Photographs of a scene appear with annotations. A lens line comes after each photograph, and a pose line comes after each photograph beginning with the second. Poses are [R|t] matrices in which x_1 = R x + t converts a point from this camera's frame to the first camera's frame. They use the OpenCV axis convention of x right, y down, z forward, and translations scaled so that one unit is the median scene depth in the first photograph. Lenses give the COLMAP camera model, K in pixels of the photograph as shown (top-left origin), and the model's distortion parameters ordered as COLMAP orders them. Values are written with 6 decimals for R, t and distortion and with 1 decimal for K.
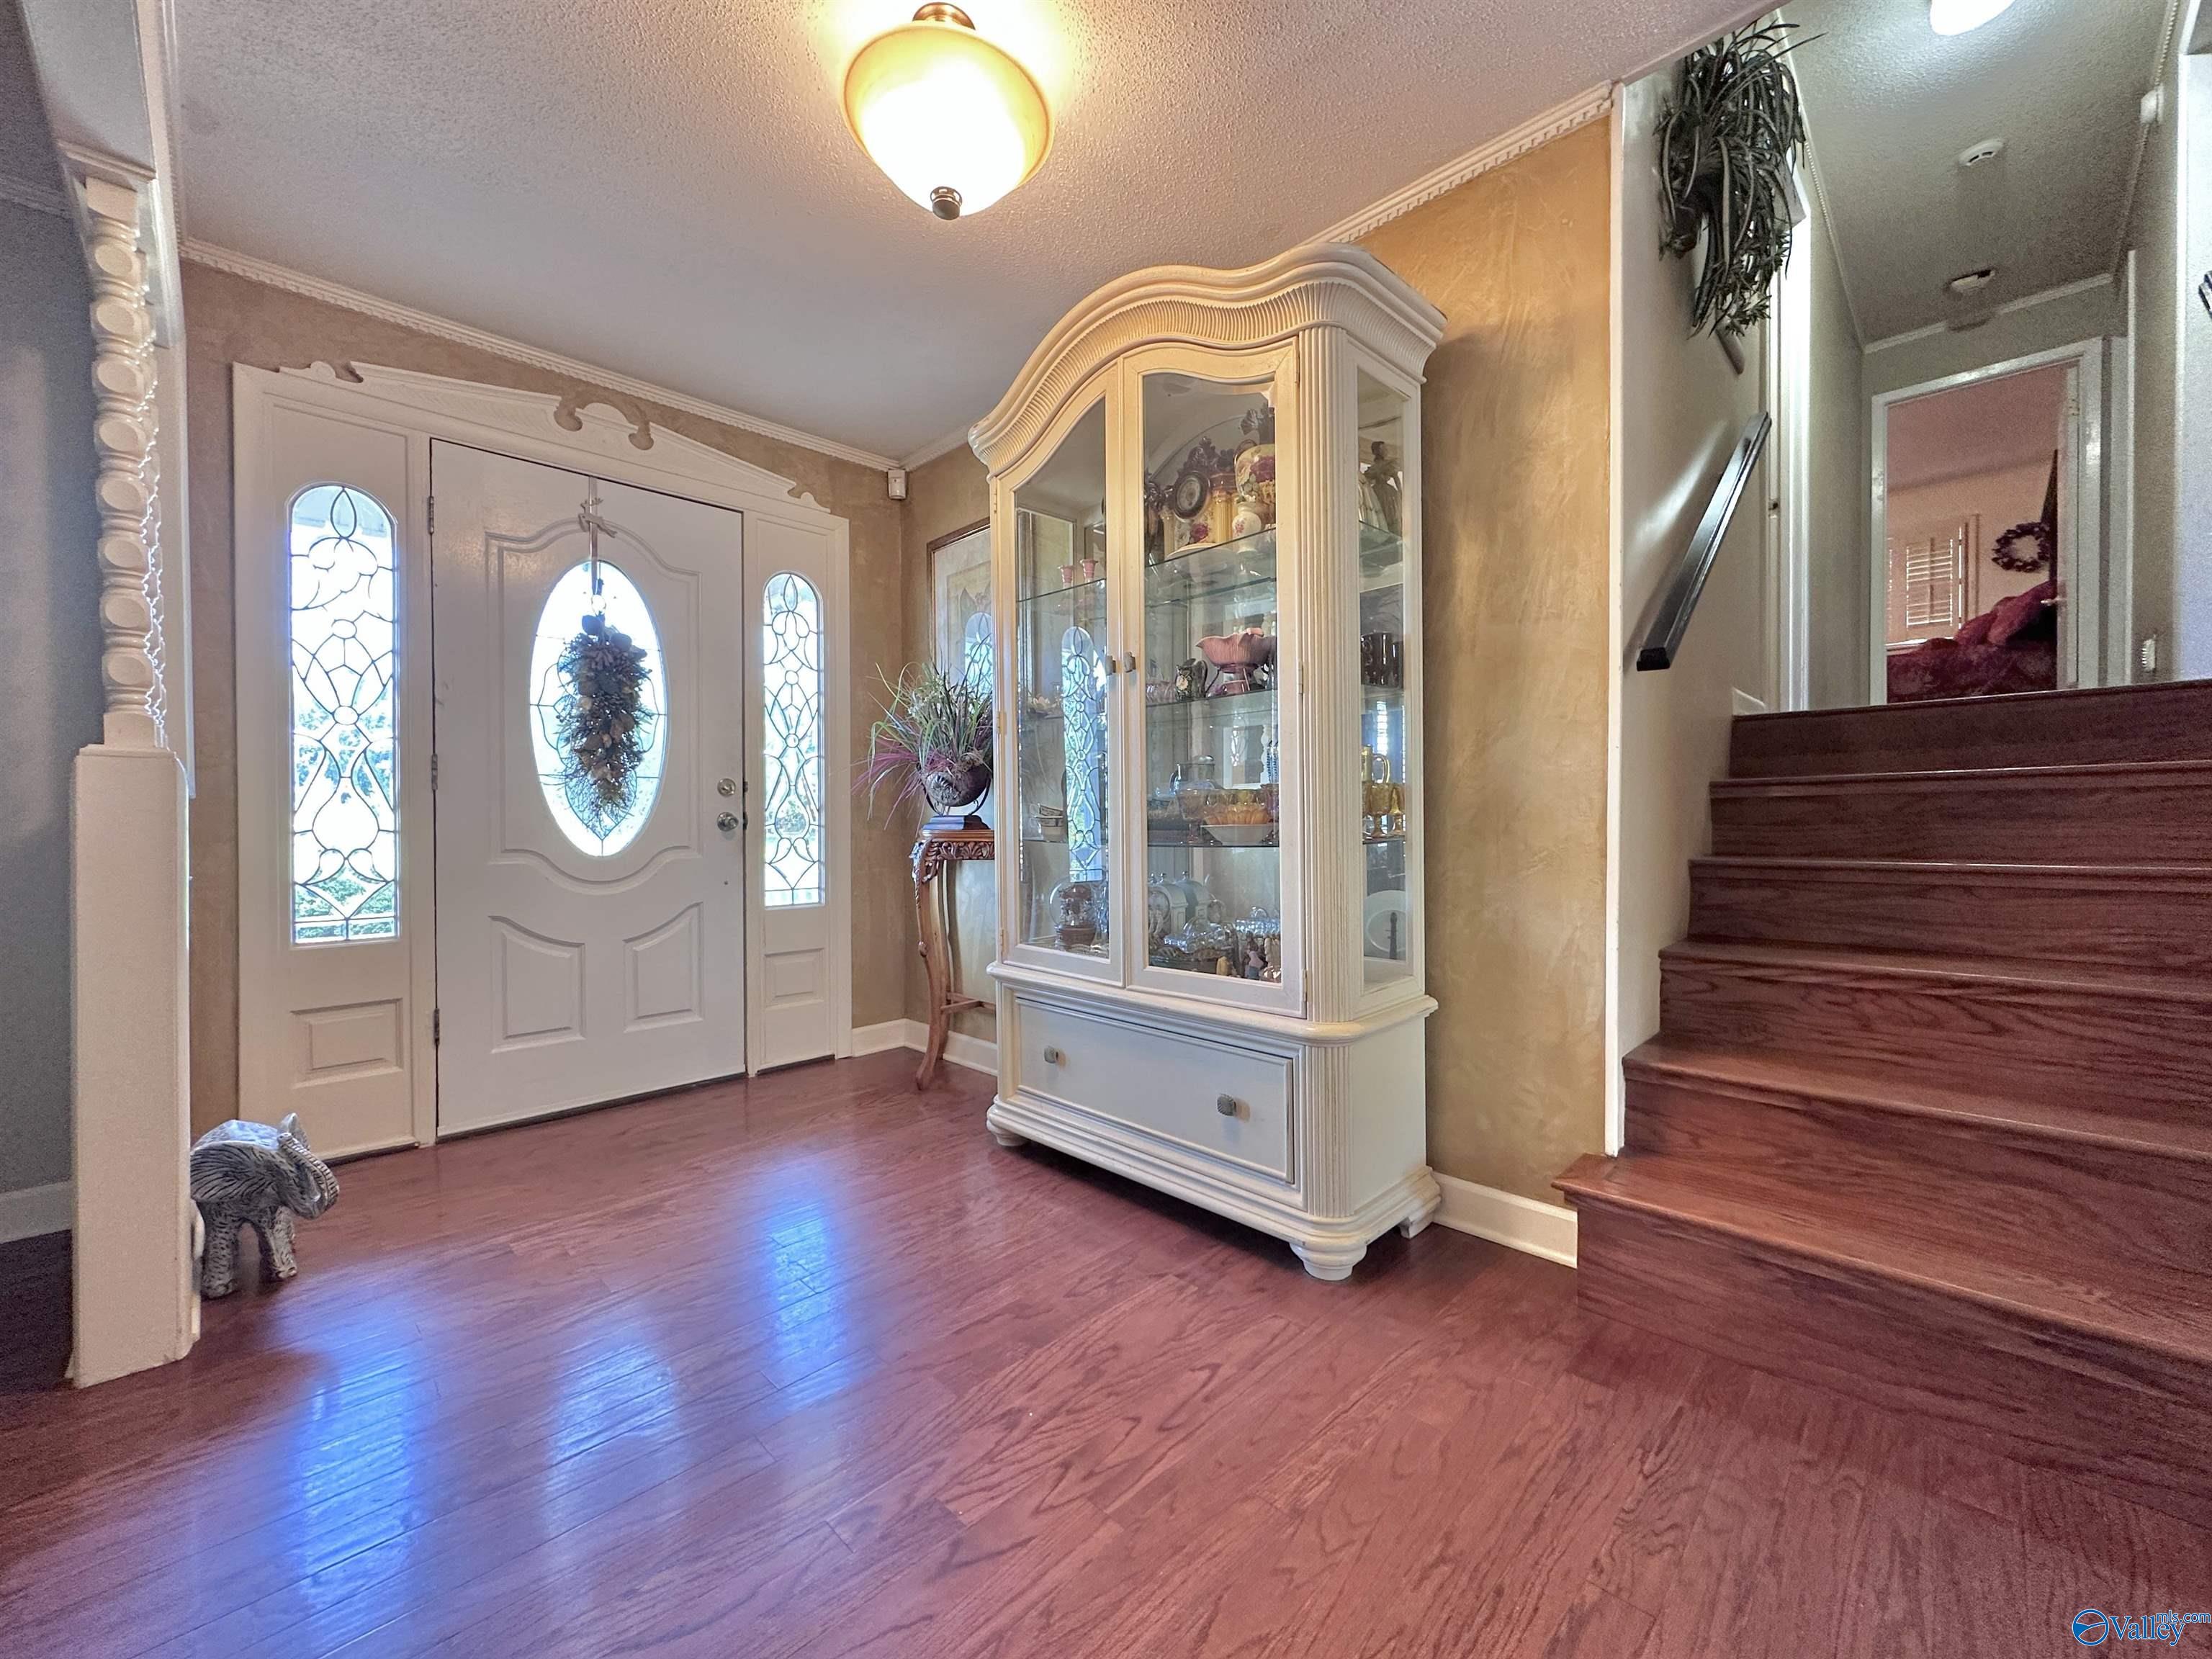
lens RADIAL K [[876.2, 0, 1105.7], [0, 876.2, 822.5], [0, 0, 1]] dist [-0.003458, -0.000107]
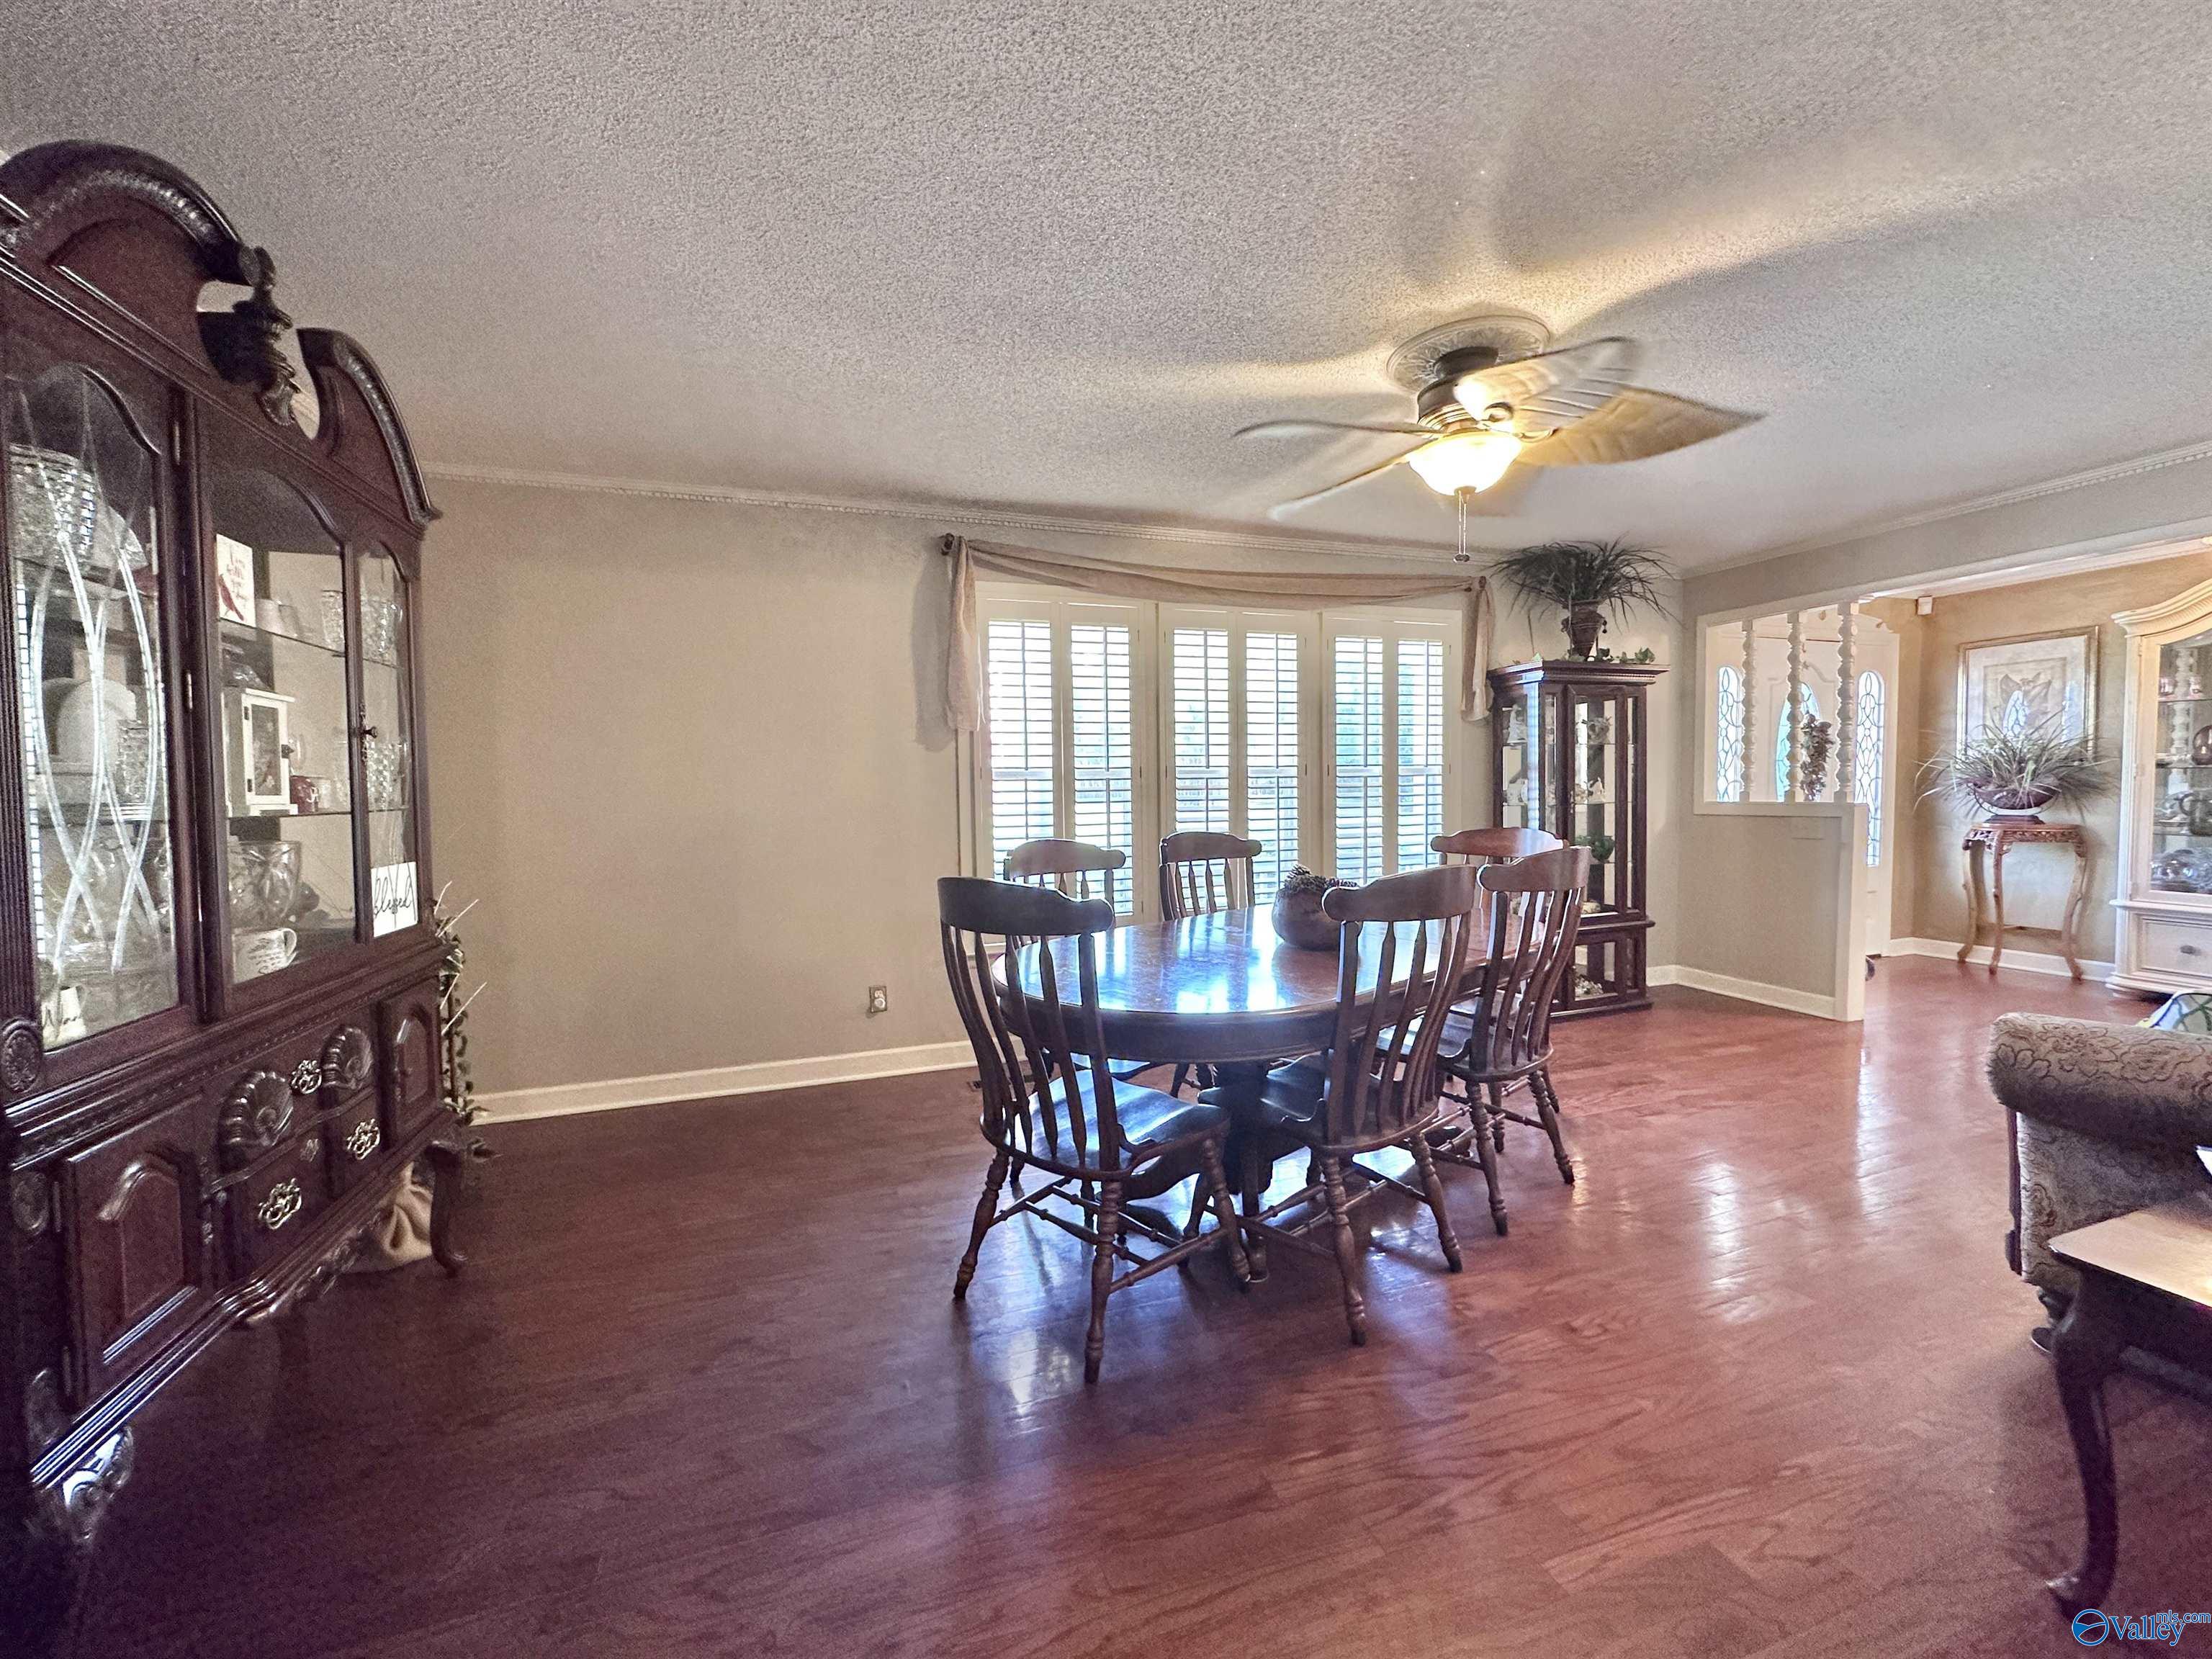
lens RADIAL K [[876.2, 0, 1104.0], [0, 876.2, 822.8], [0, 0, 1]] dist [-0.003458, -0.000107]
pose [[0.893174, 0.018808, -0.449318, -0.888735], [-0.001631, 0.999254, 0.038584, -0.050408], [0.449709, -0.033730, 0.892538, -1.161689]]
